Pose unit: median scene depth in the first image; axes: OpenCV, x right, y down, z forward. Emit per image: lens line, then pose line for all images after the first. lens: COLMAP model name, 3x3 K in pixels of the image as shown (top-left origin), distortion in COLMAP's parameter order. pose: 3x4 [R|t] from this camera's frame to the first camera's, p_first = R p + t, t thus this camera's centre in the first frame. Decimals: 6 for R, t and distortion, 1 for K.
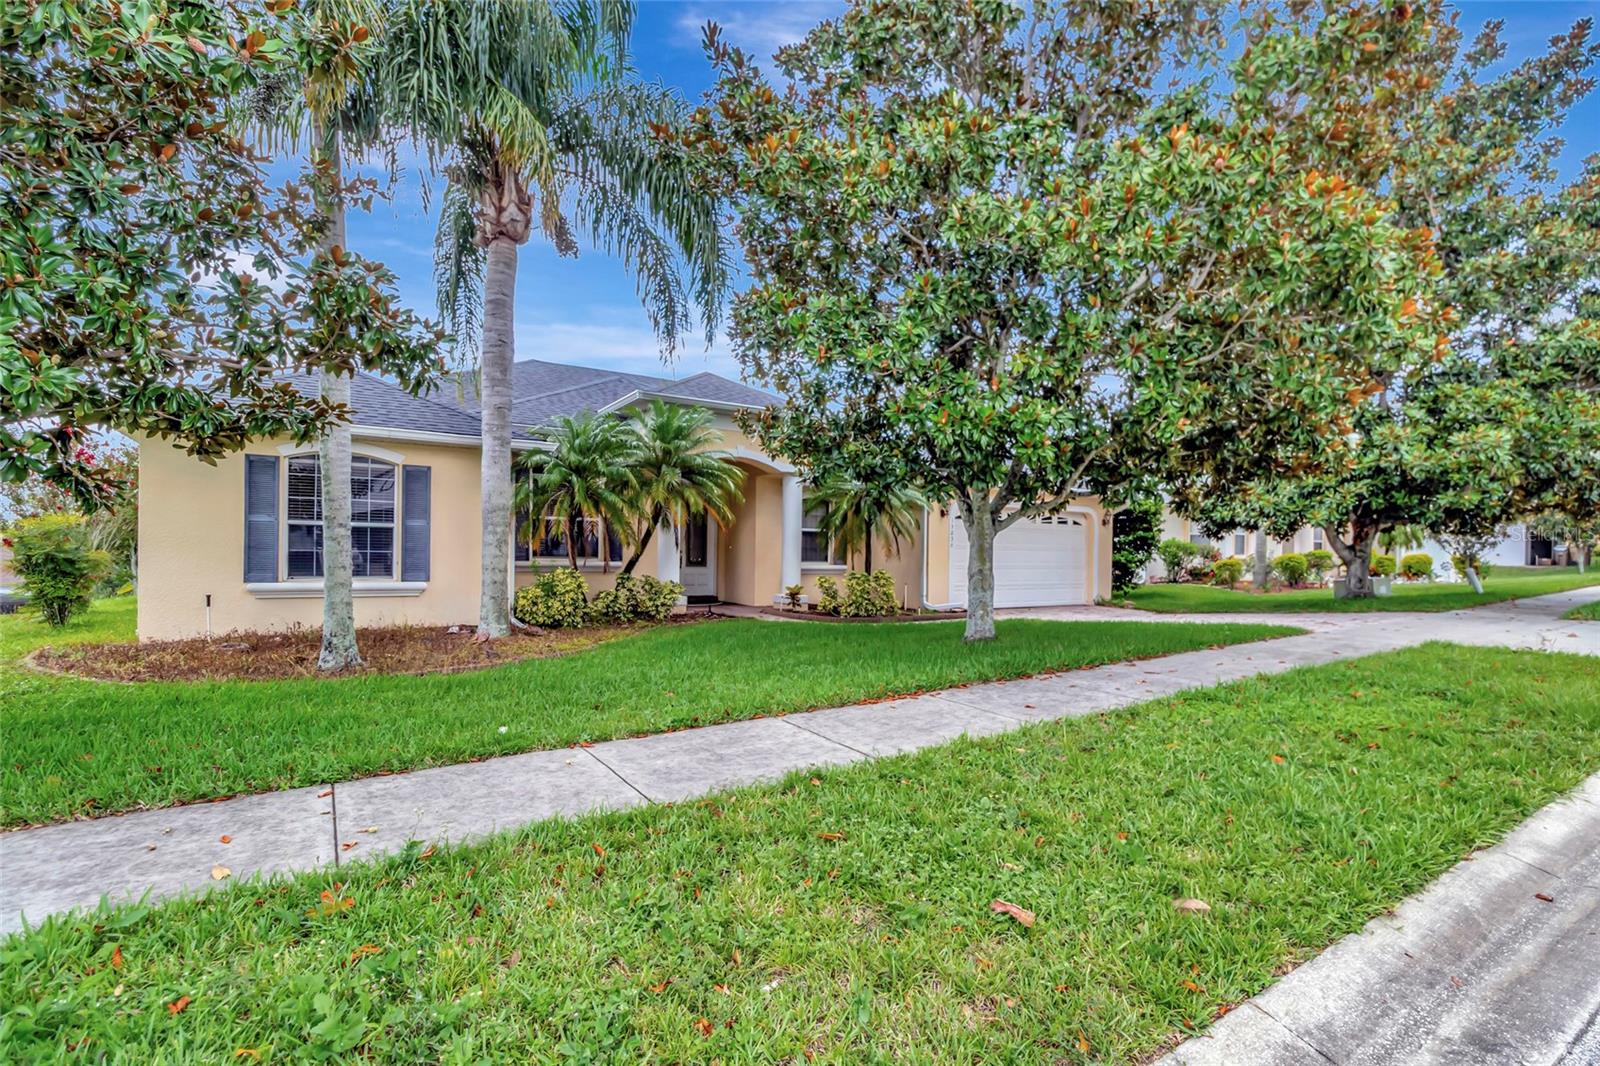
lens RADIAL K [[758.3, 0, 847.2], [0, 758.3, 517.9], [0, 0, 1]] dist [0.001320, 0.000186]
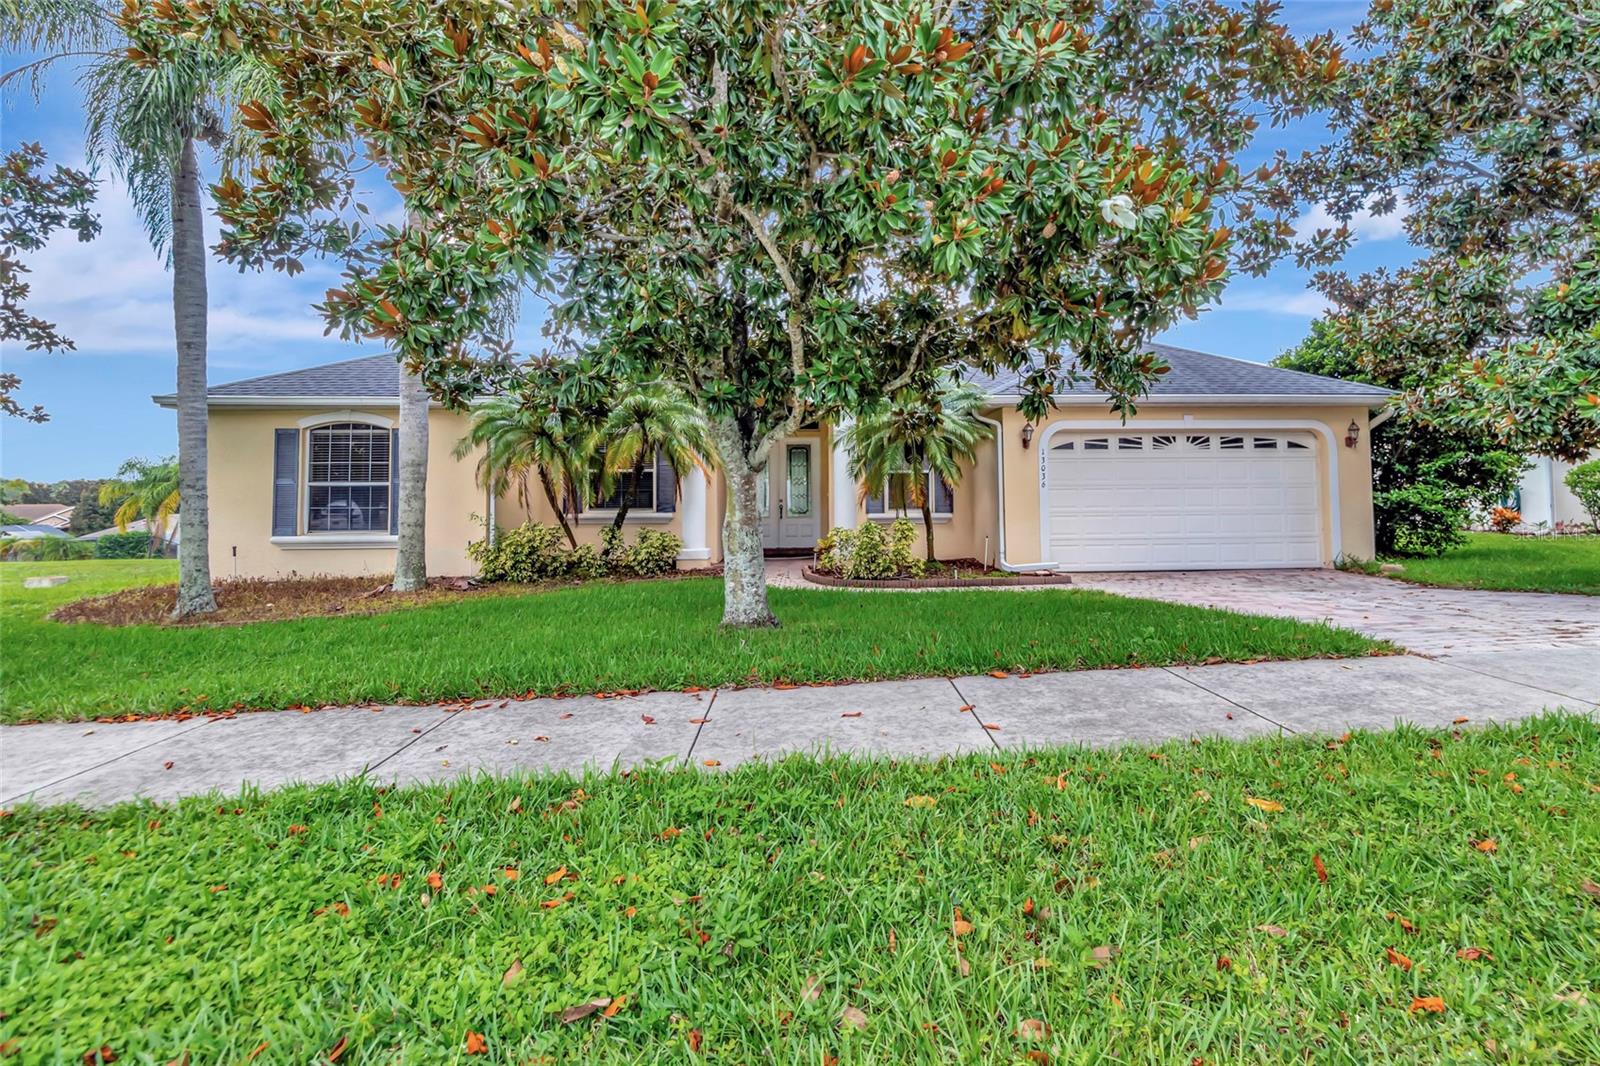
lens RADIAL K [[758.3, 0, 847.2], [0, 758.3, 517.9], [0, 0, 1]] dist [0.001320, 0.000186]
pose [[0.852014, -0.014050, -0.523330, 0.580598], [0.045391, 0.997858, 0.047110, 0.038942], [0.521547, -0.063893, 0.850827, 0.426758]]
